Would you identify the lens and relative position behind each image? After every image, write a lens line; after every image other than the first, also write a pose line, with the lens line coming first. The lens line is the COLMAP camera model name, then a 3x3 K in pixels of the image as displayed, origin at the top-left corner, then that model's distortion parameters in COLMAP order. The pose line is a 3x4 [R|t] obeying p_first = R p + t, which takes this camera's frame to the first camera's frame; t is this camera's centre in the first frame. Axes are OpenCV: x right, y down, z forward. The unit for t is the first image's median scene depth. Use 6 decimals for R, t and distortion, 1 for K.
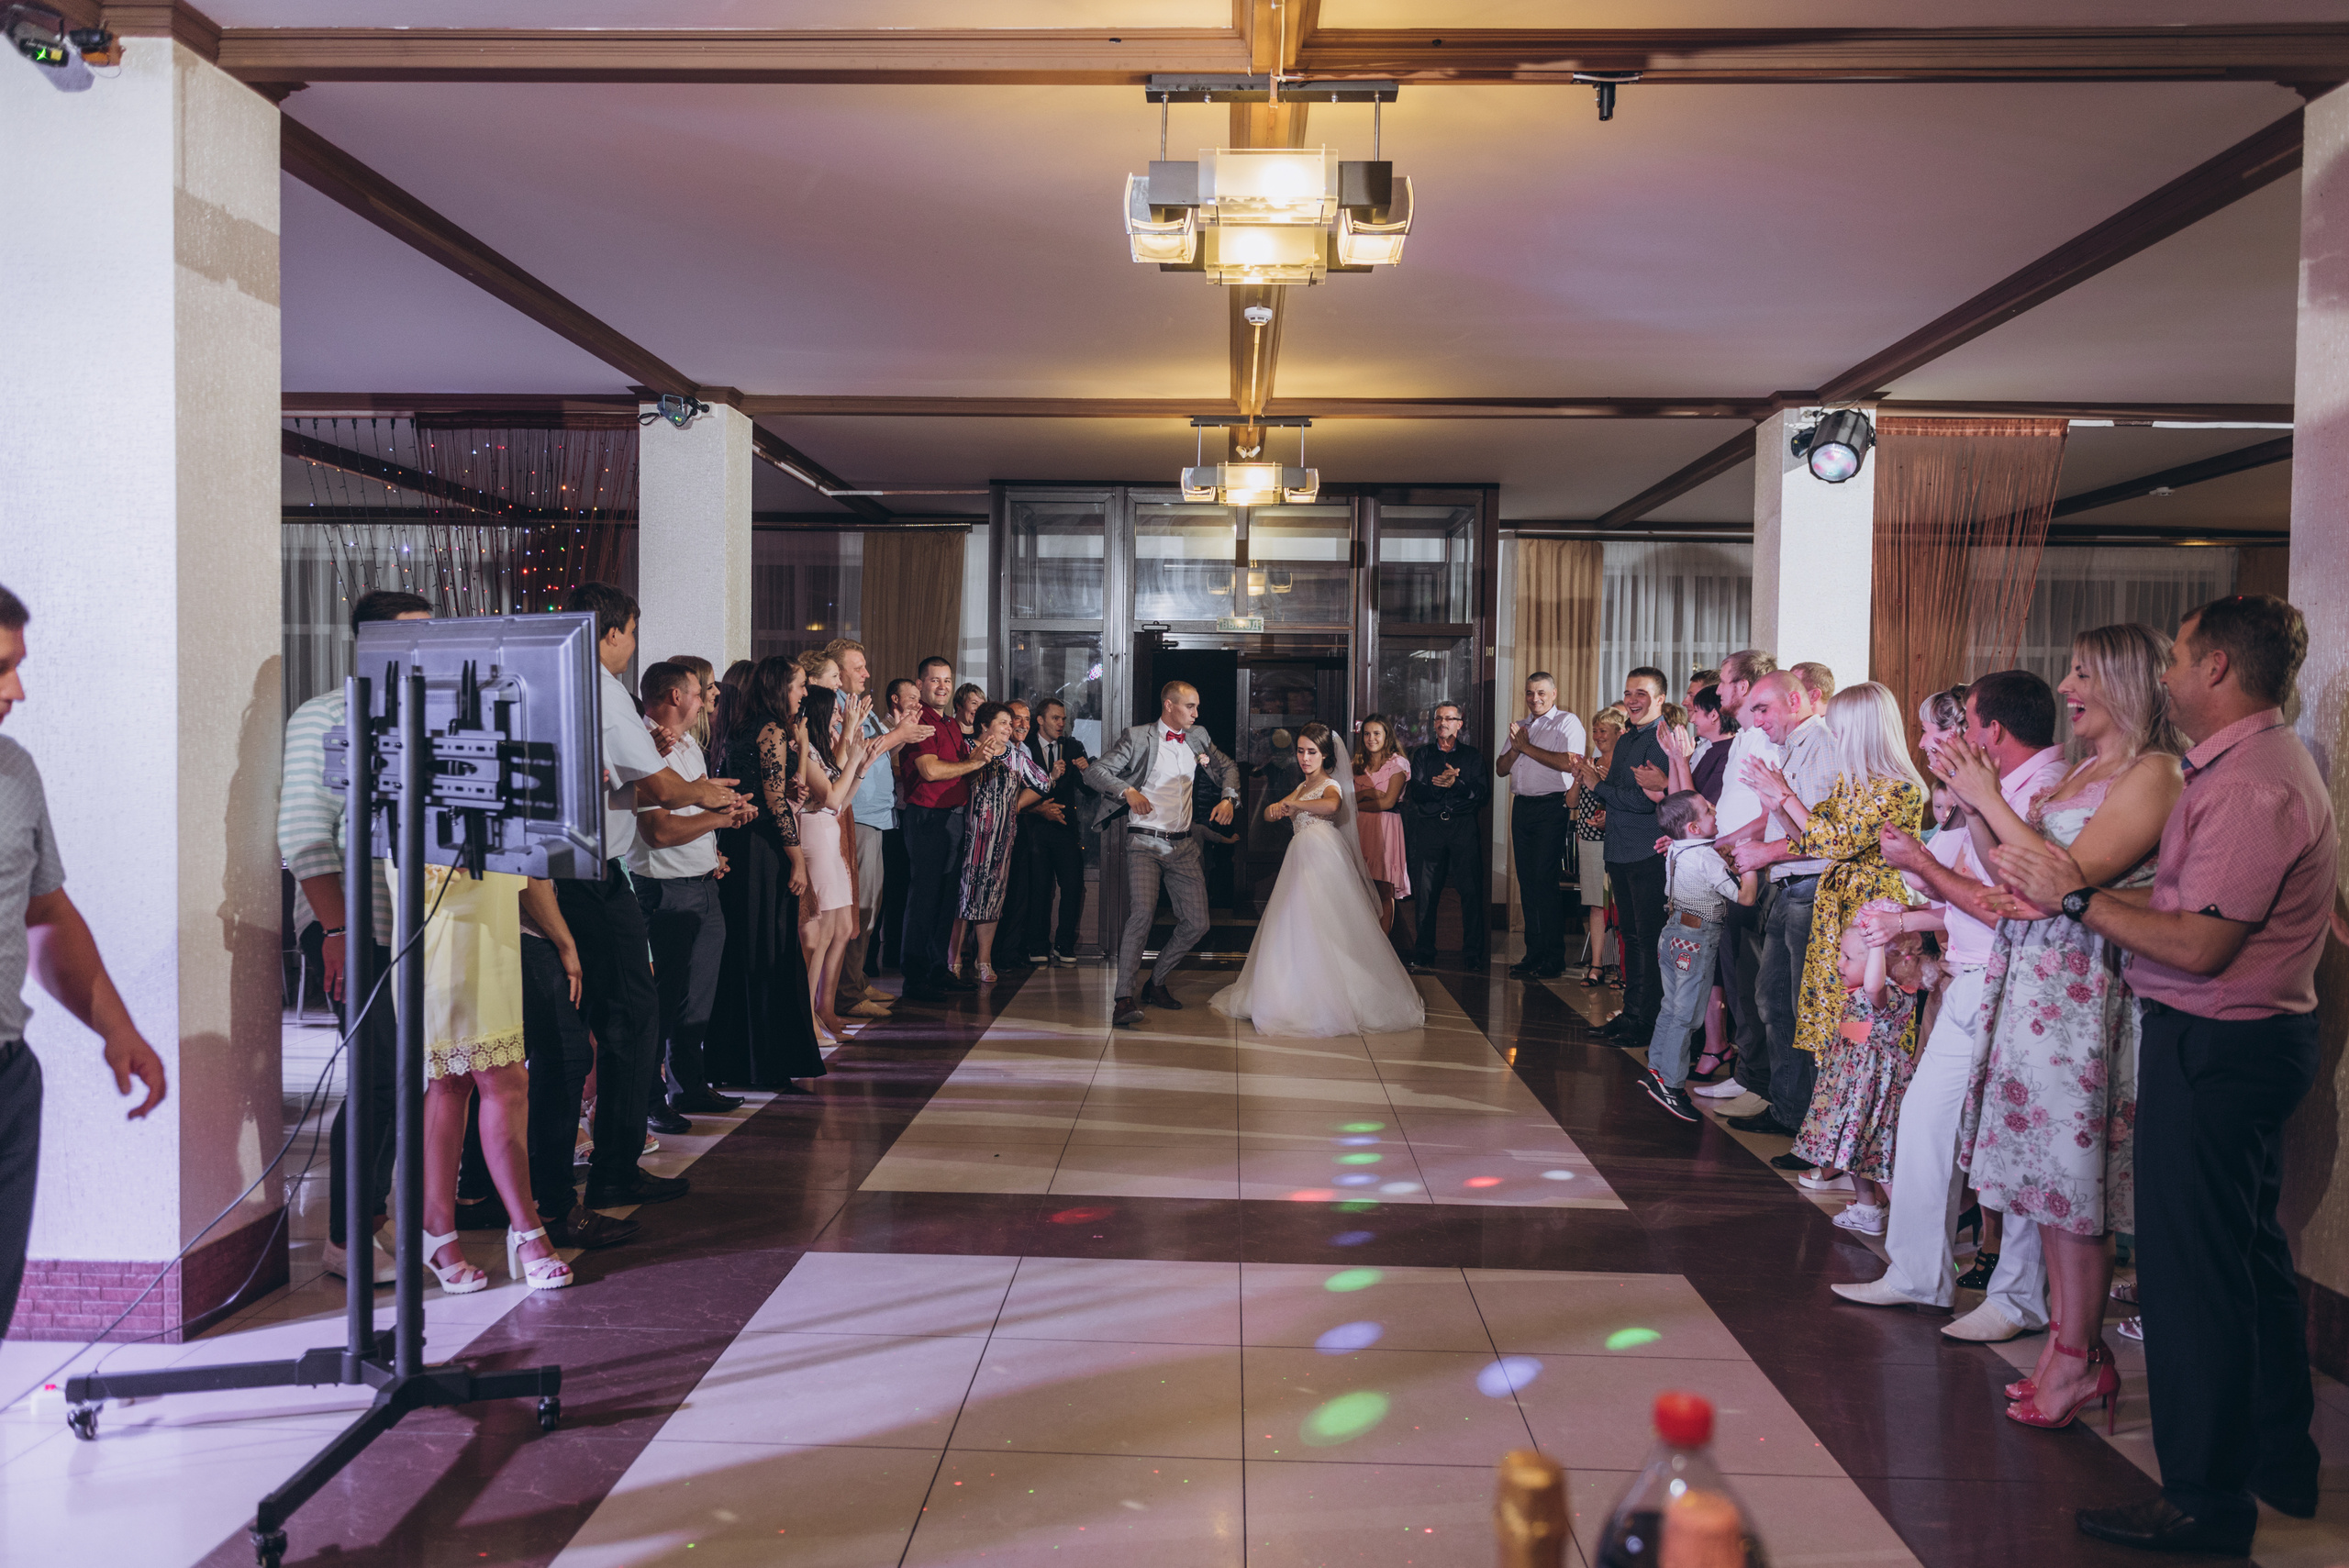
lens RADIAL K [[1753.3, 0, 1170.1], [0, 1753.3, 789.5], [0, 0, 1]] dist [0.001458, -0.002459]
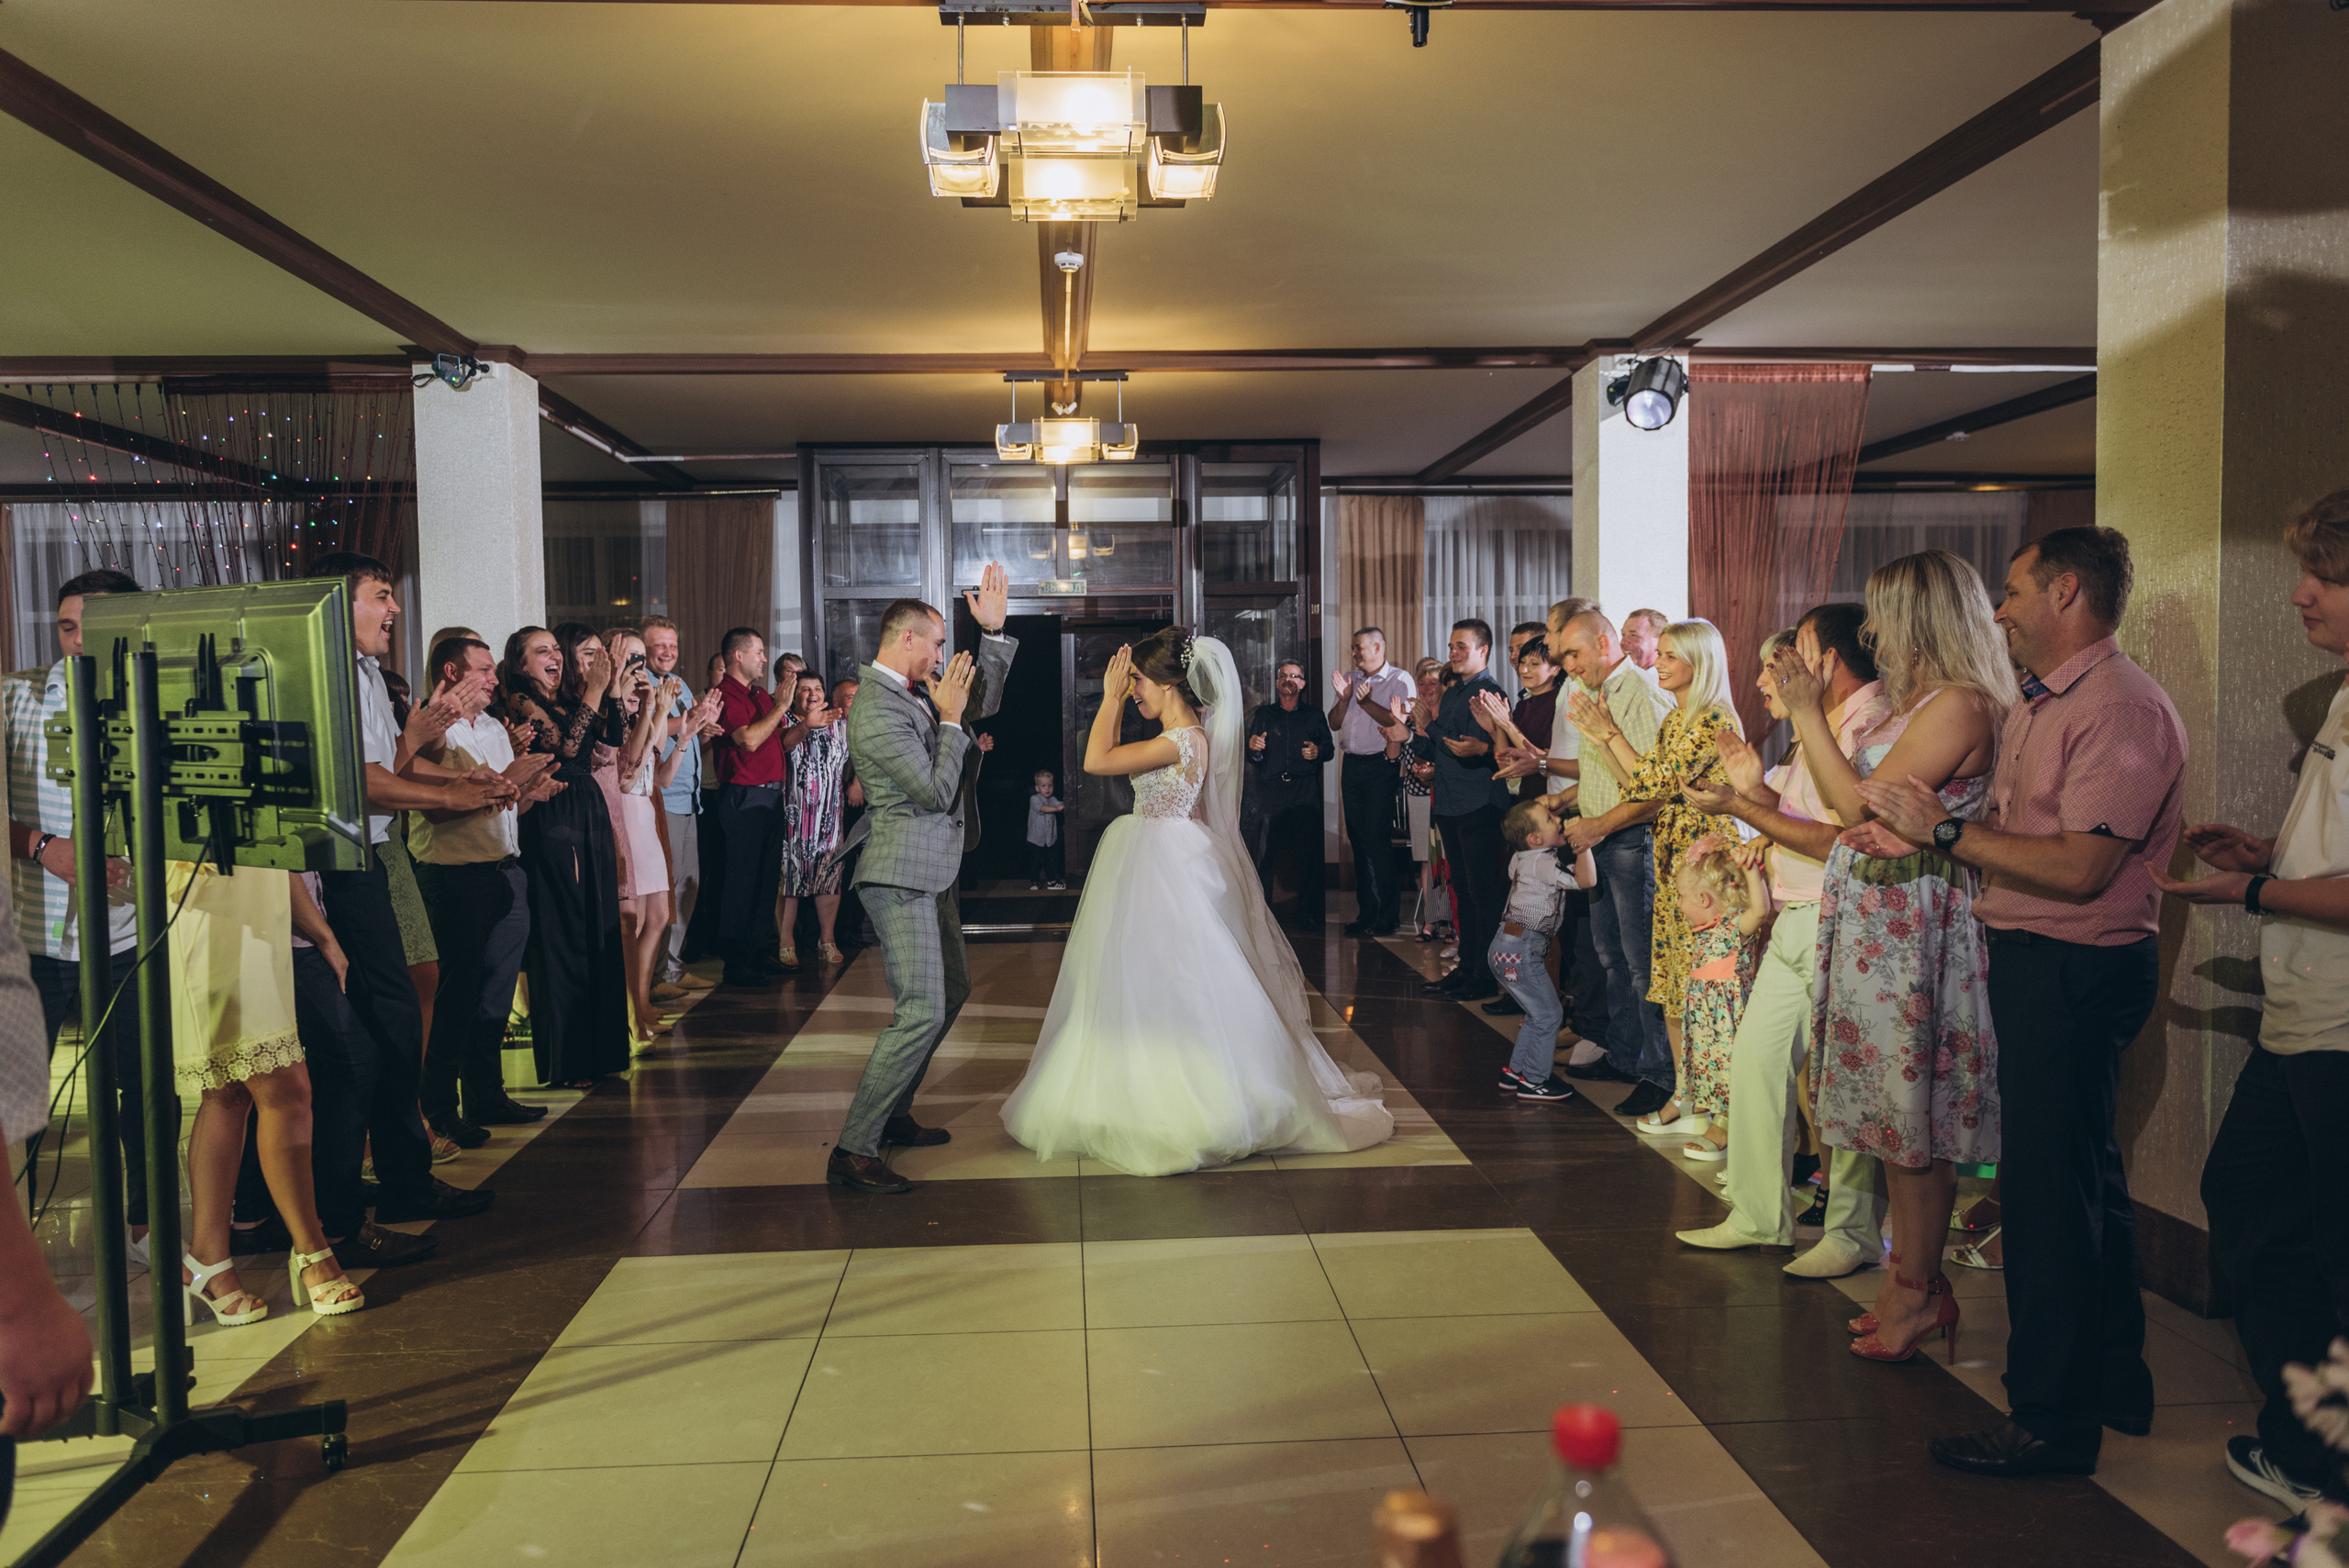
lens RADIAL K [[1763.8, 0, 1169.5], [0, 1763.8, 792.4], [0, 0, 1]] dist [0.002291, -0.009057]
pose [[0.994839, -0.034141, 0.095547, 0.002062], [0.032322, 0.999267, 0.020527, 0.002304], [-0.096177, -0.017333, 0.995213, 0.019153]]
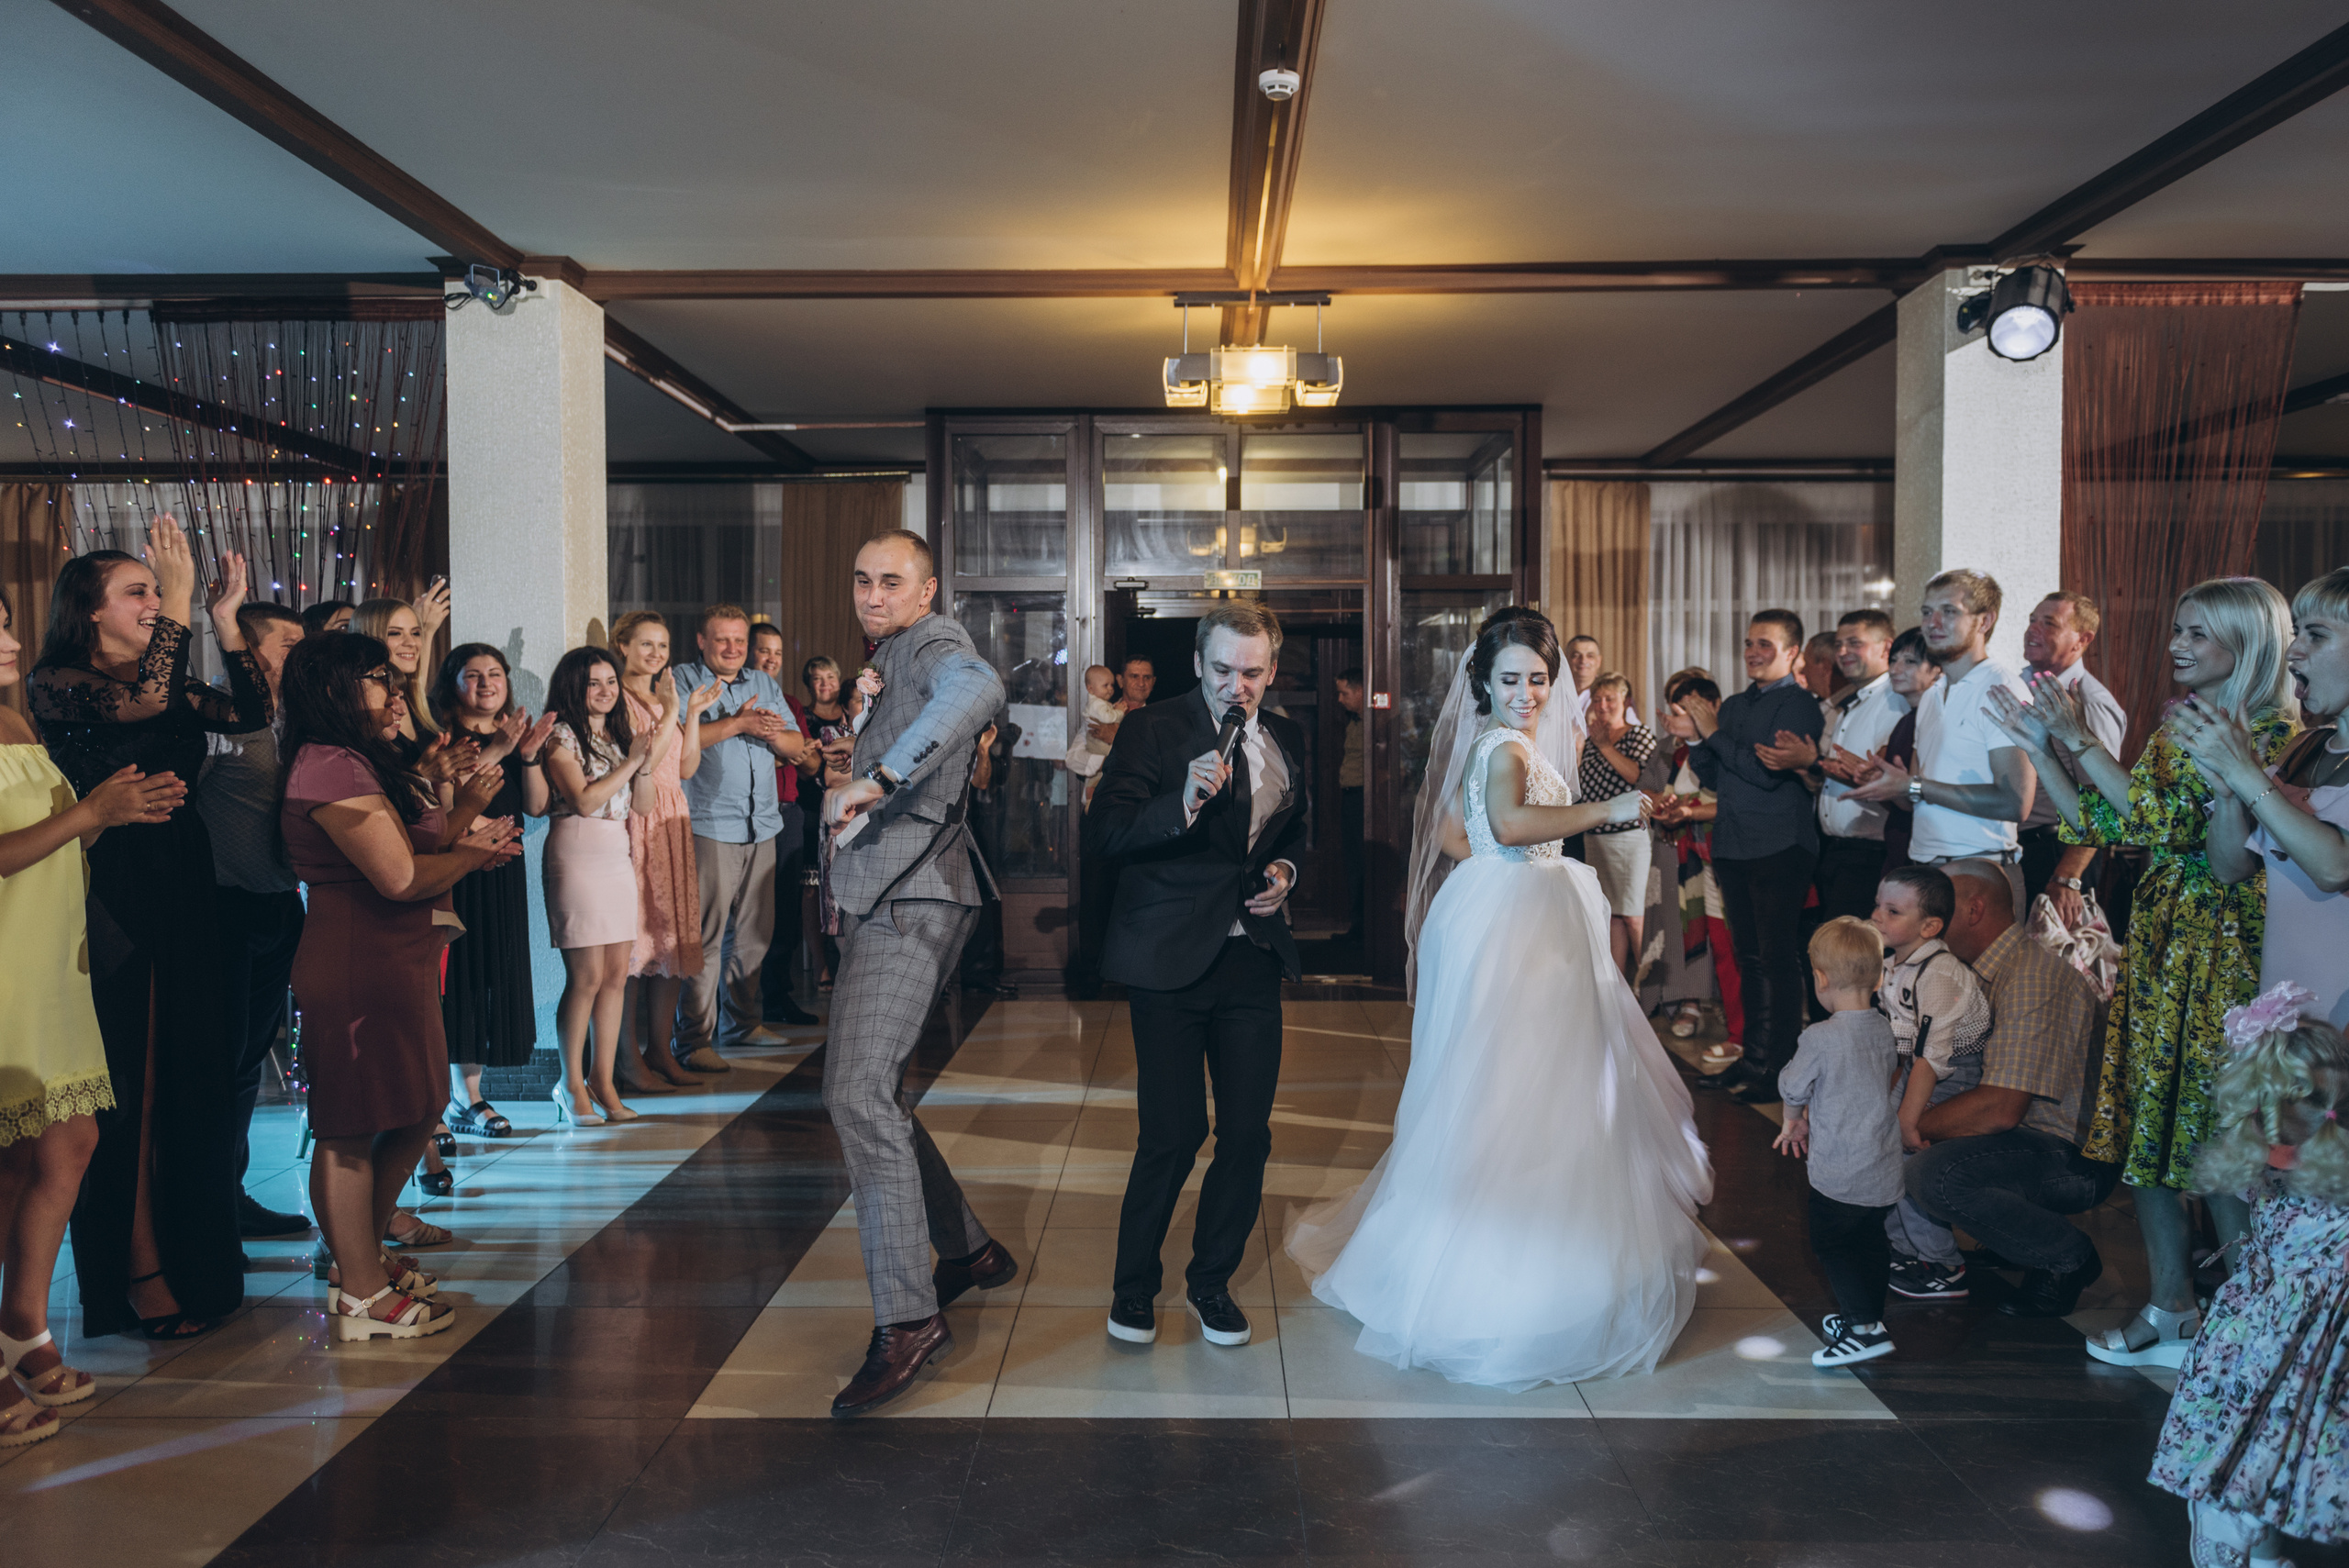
lens RADIAL K [[1753.3, 0, 1170.1], [0, 1753.3, 789.5], [0, 0, 1]] dist [0.001458, -0.002459]
pose [[0.999699, -0.018122, 0.016559, -0.006700], [0.018069, 0.999831, 0.003327, 0.002073], [-0.016617, -0.003026, 0.999857, 0.238481]]
